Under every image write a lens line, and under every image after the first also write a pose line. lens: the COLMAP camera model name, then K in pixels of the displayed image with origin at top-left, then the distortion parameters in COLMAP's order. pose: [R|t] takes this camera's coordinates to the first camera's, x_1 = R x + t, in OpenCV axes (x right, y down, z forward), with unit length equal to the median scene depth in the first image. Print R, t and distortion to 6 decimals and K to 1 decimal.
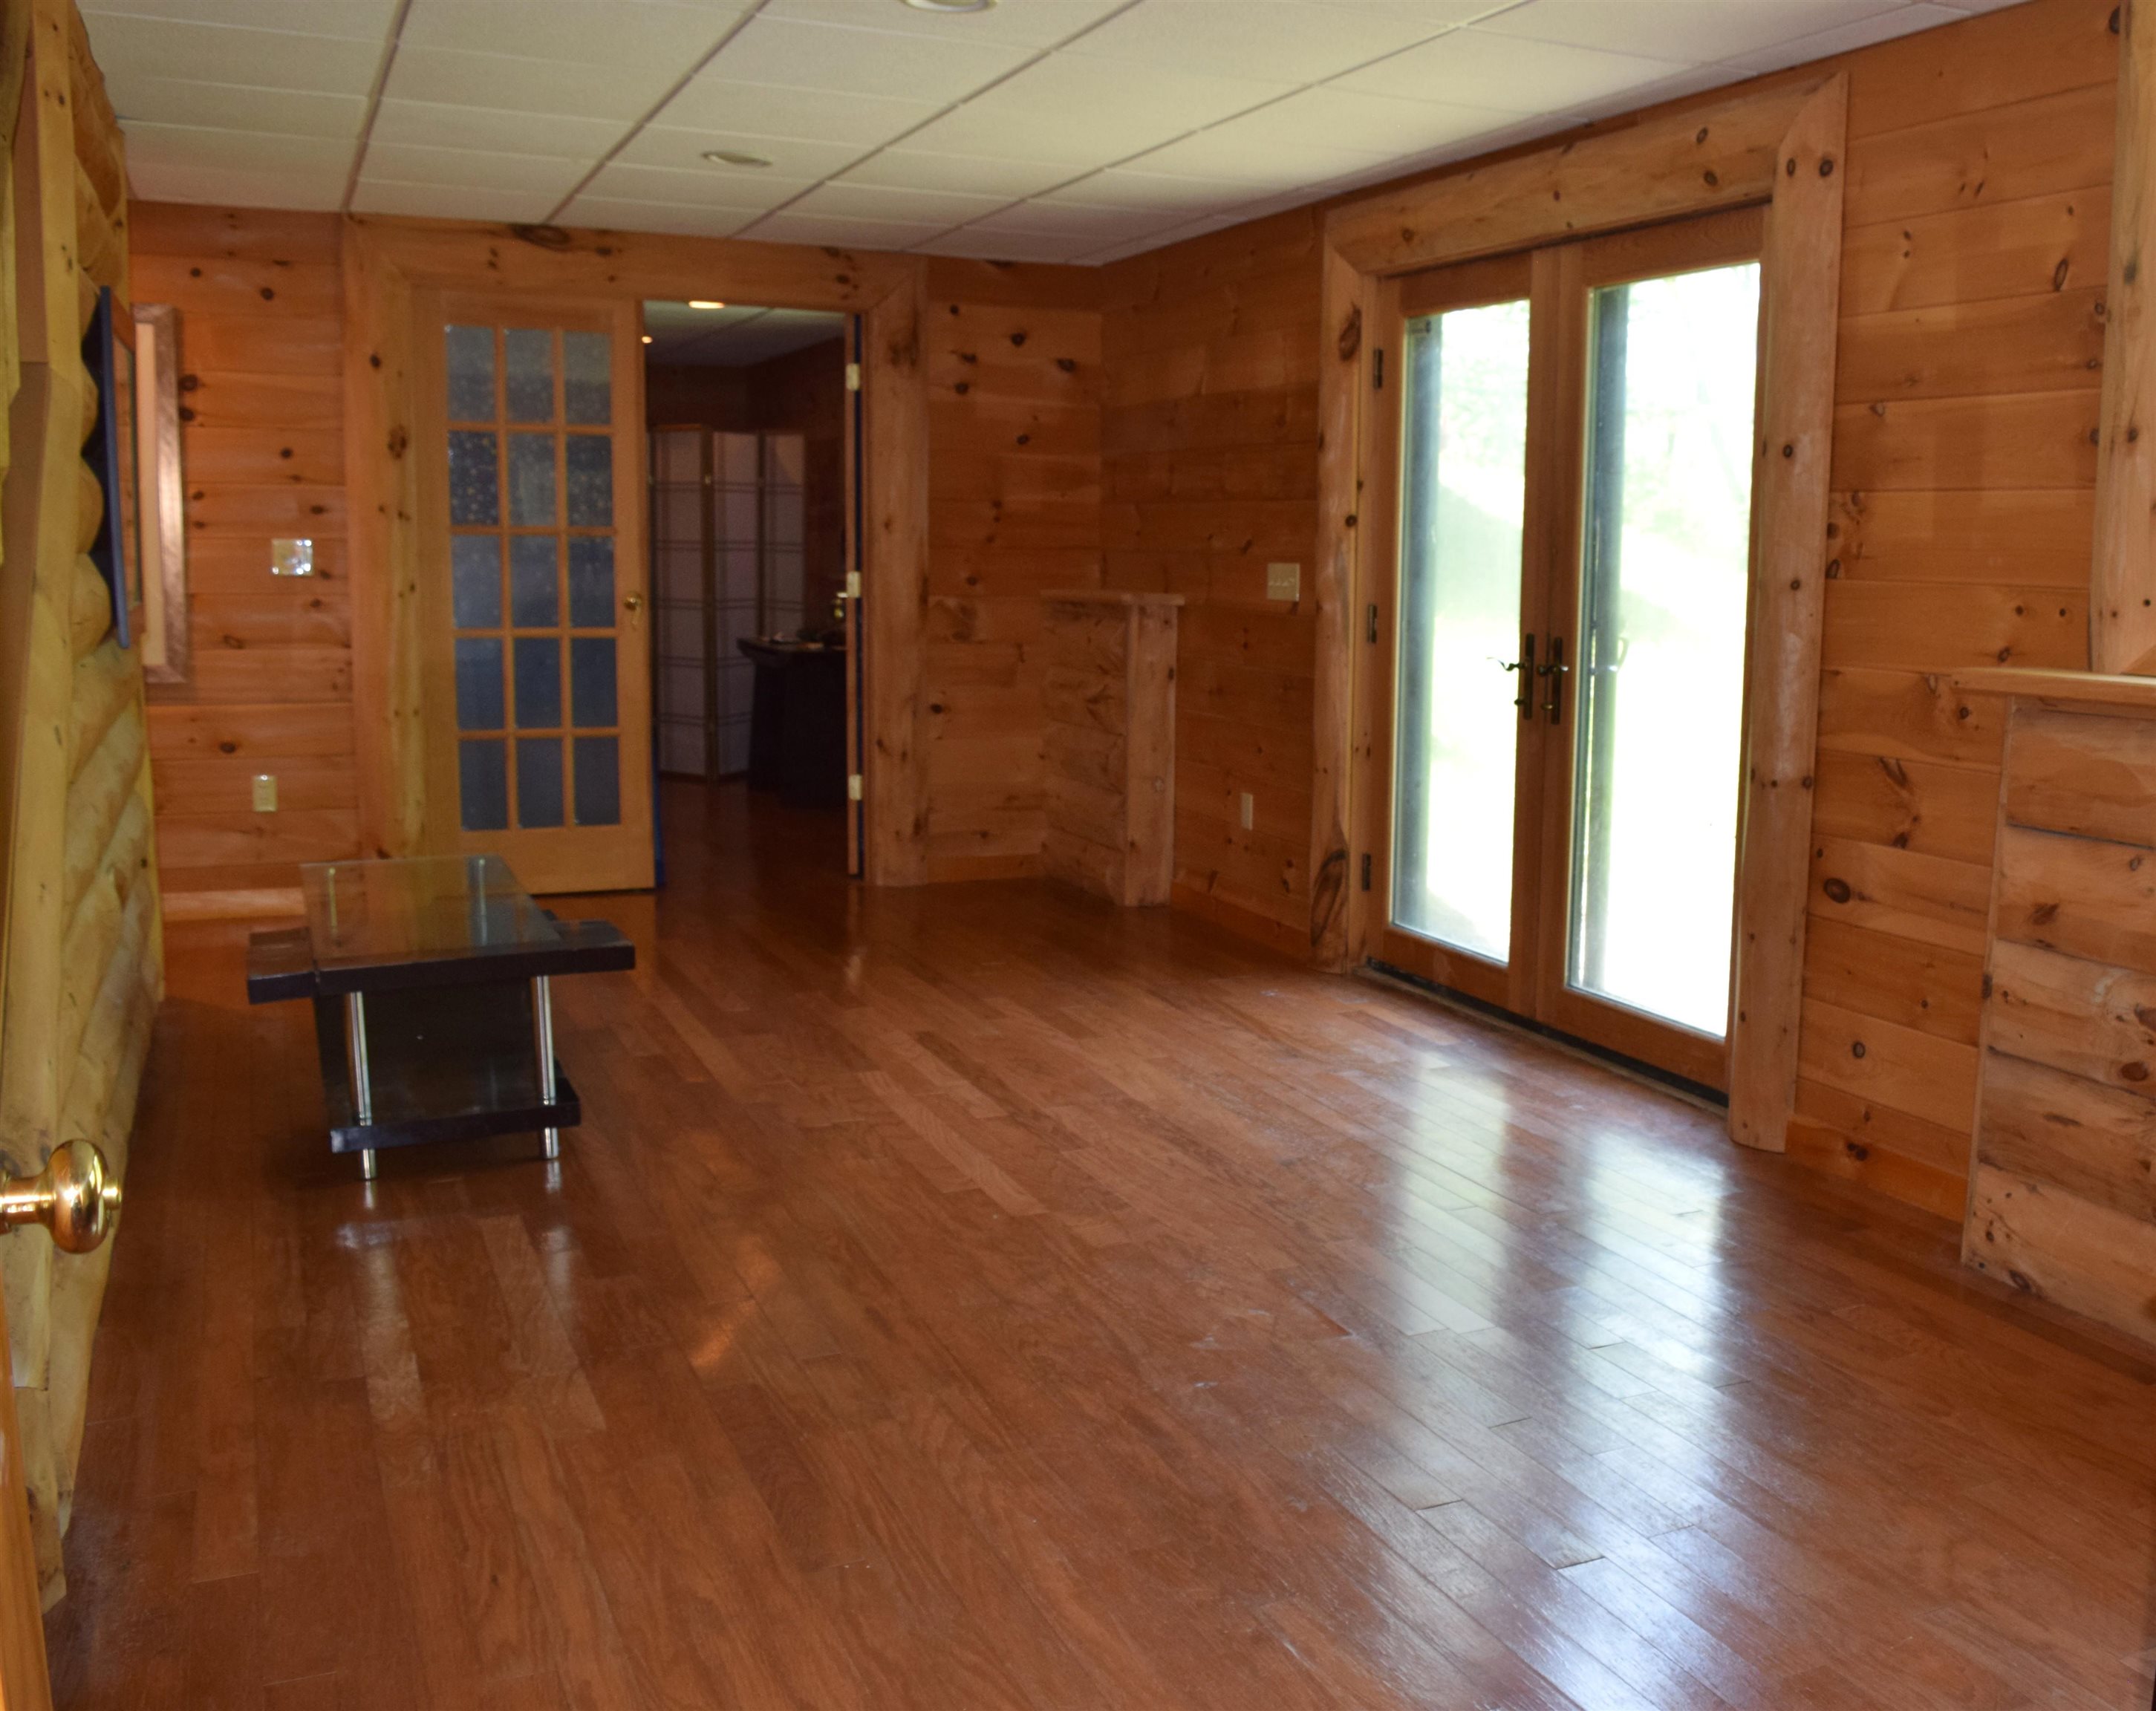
lens RADIAL K [[2036.9, 0, 1301.6], [0, 2036.9, 862.6], [0, 0, 1]] dist [-0.085879, 0.004237]
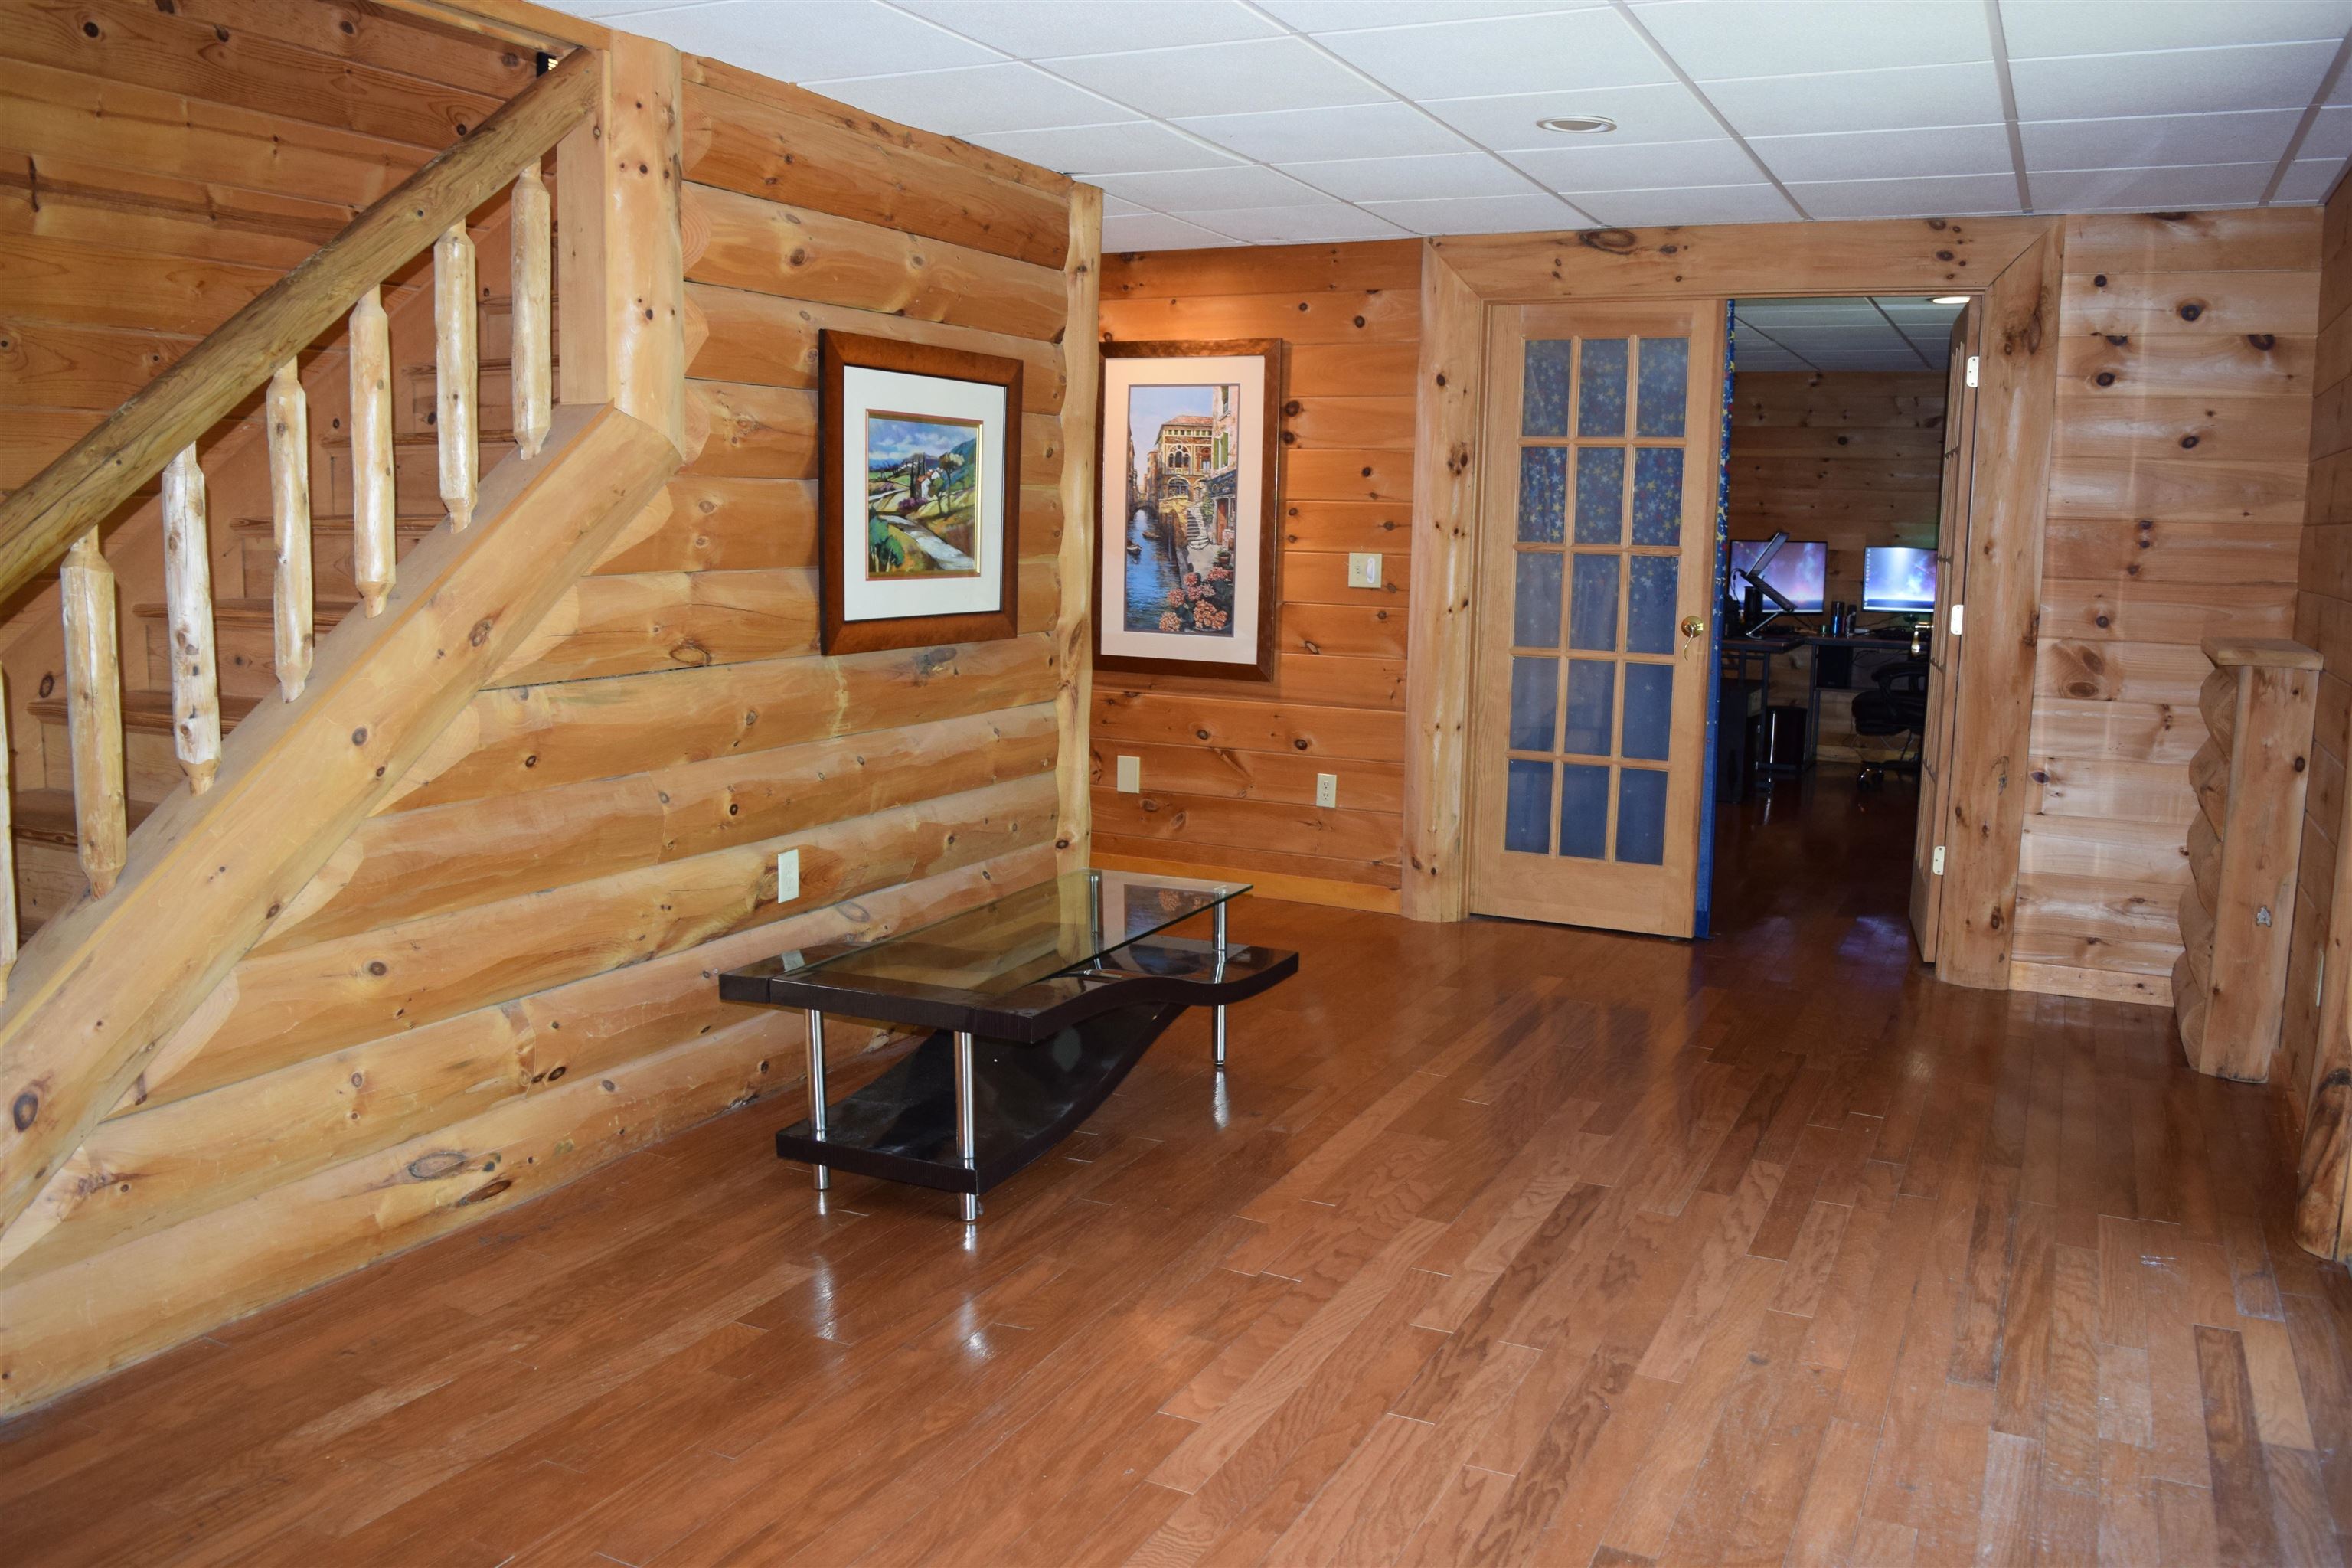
lens RADIAL K [[1842.6, 0, 1173.3], [0, 1842.6, 770.7], [0, 0, 1]] dist [-0.091814, 0.016854]
pose [[0.589480, 0.099753, -0.801600, 0.219433], [-0.130494, 0.991071, 0.027368, -0.061128], [0.797173, 0.088471, 0.597234, 0.343652]]
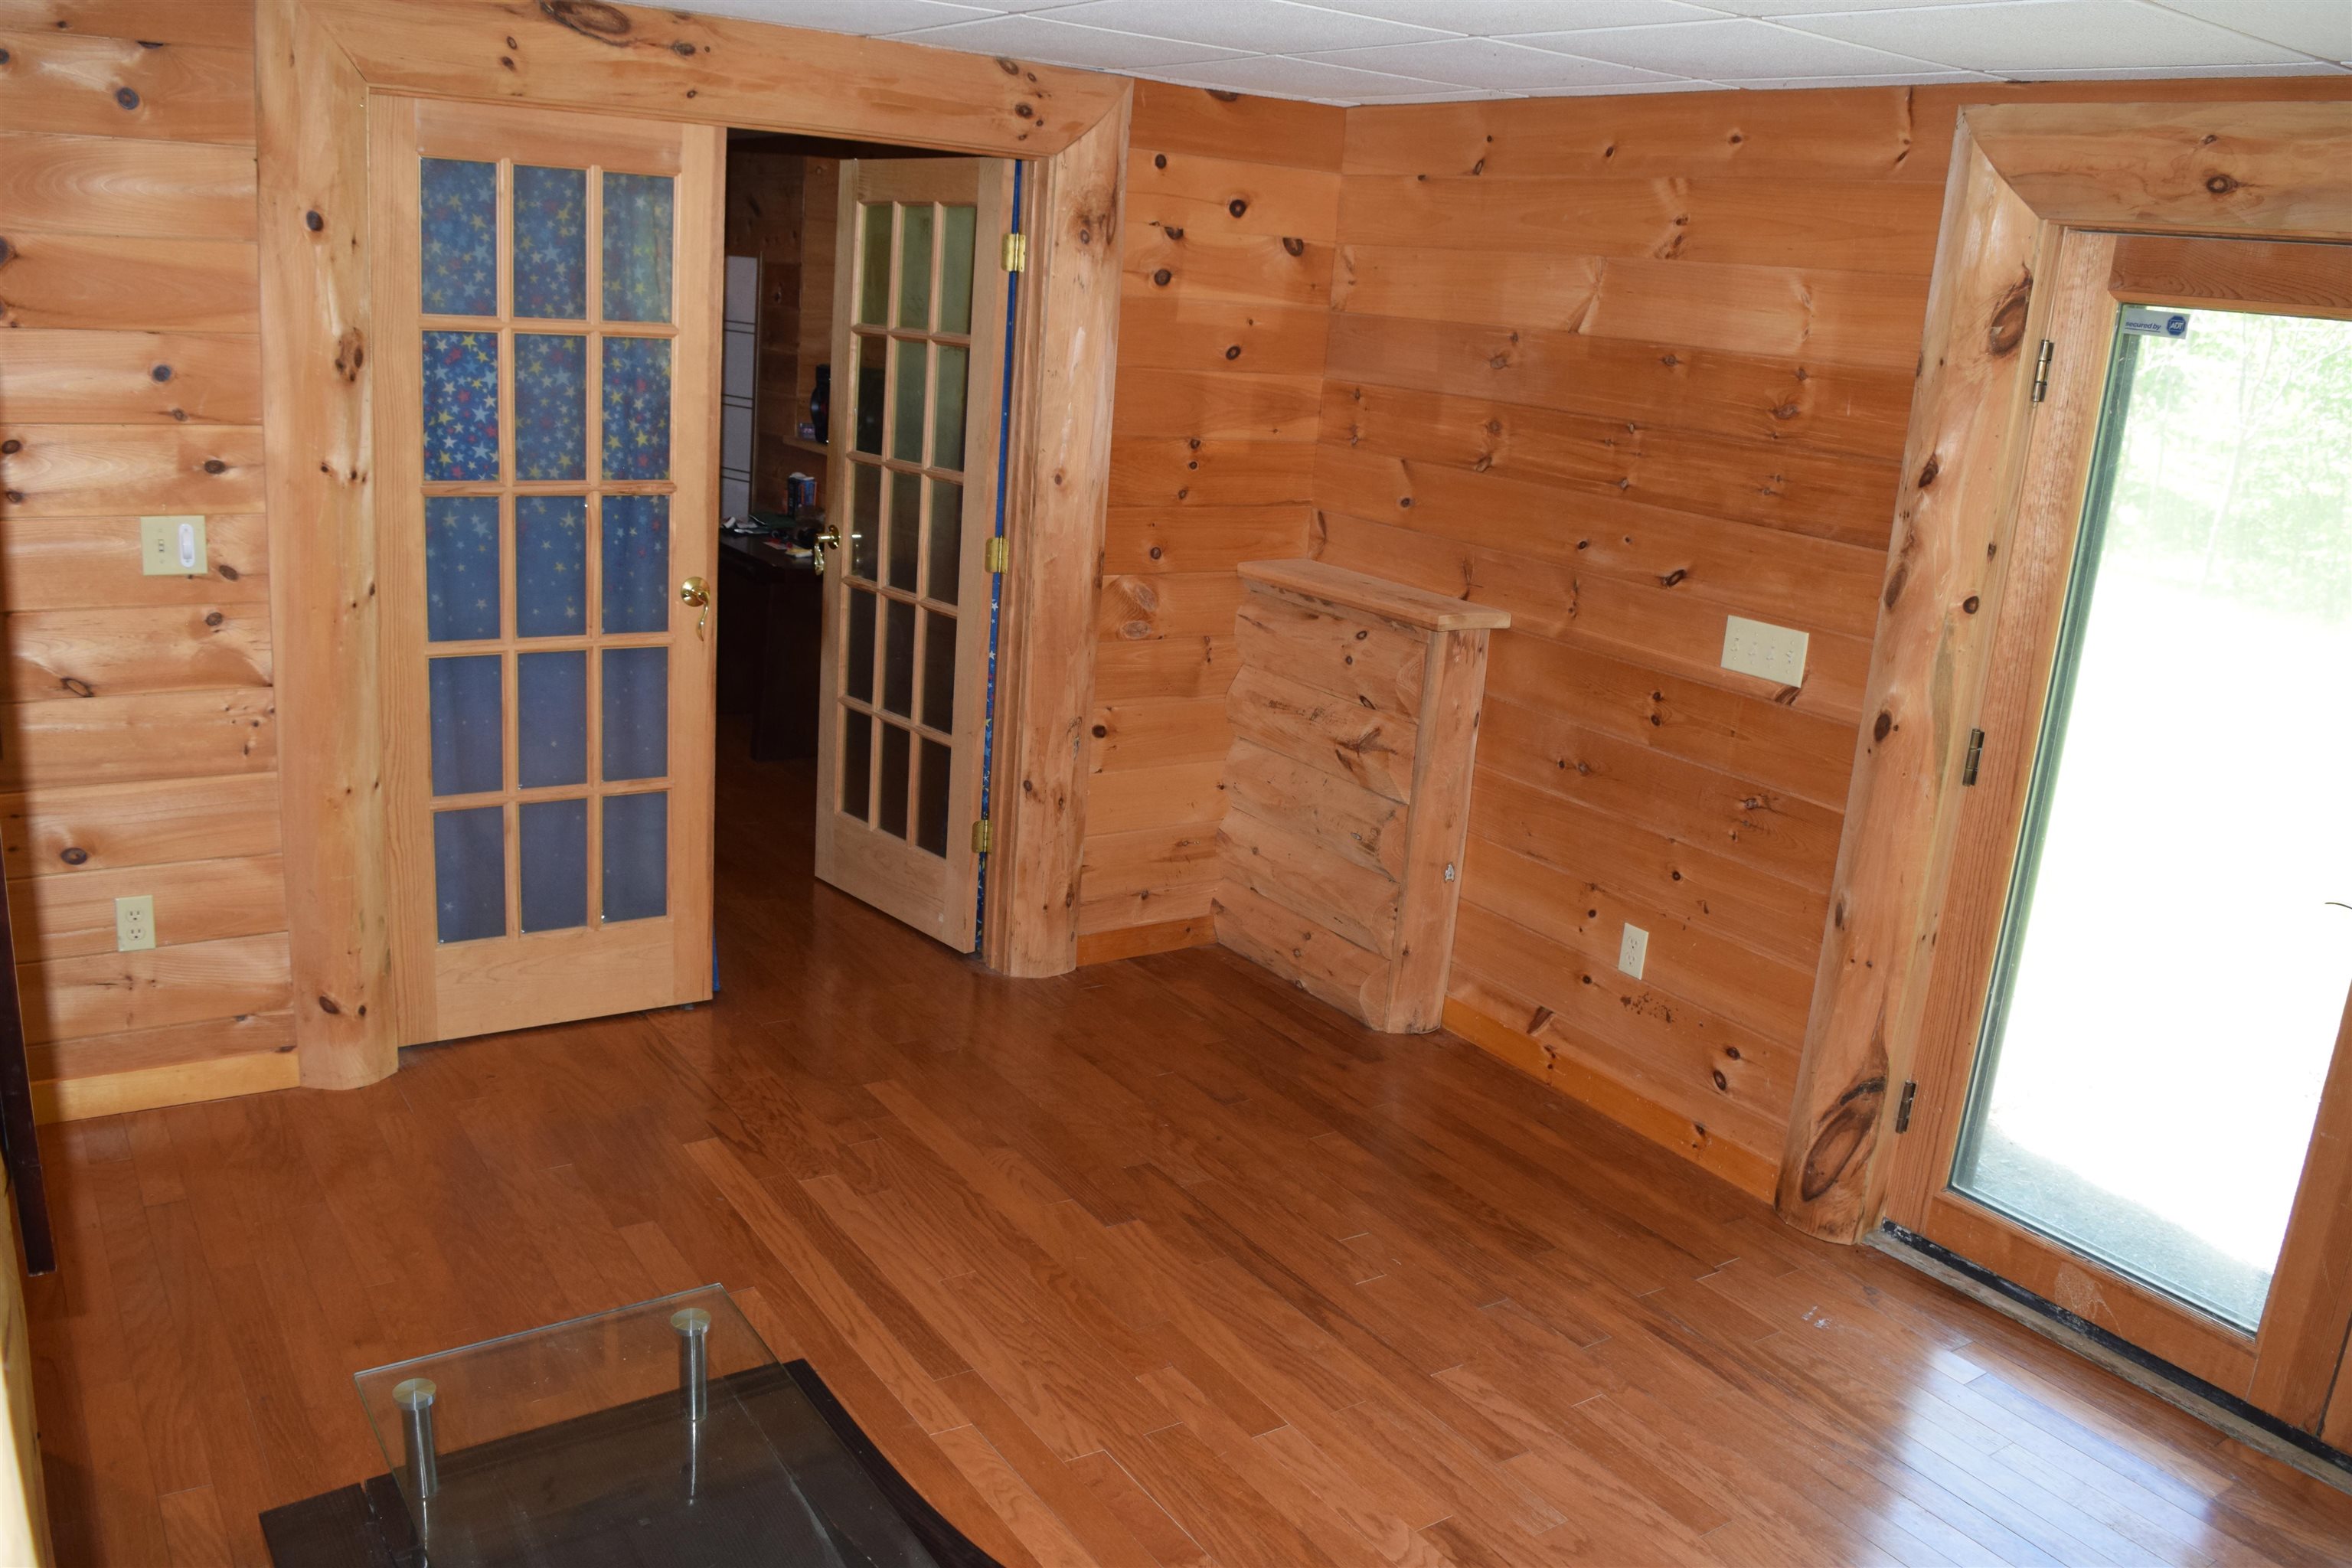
lens RADIAL K [[1842.6, 0, 1173.3], [0, 1842.6, 770.7], [0, 0, 1]] dist [-0.091814, 0.016854]
pose [[0.991578, 0.020572, 0.127866, -0.271452], [-0.034810, 0.993307, 0.110138, -0.154044], [-0.124744, -0.113662, 0.985657, 0.414045]]
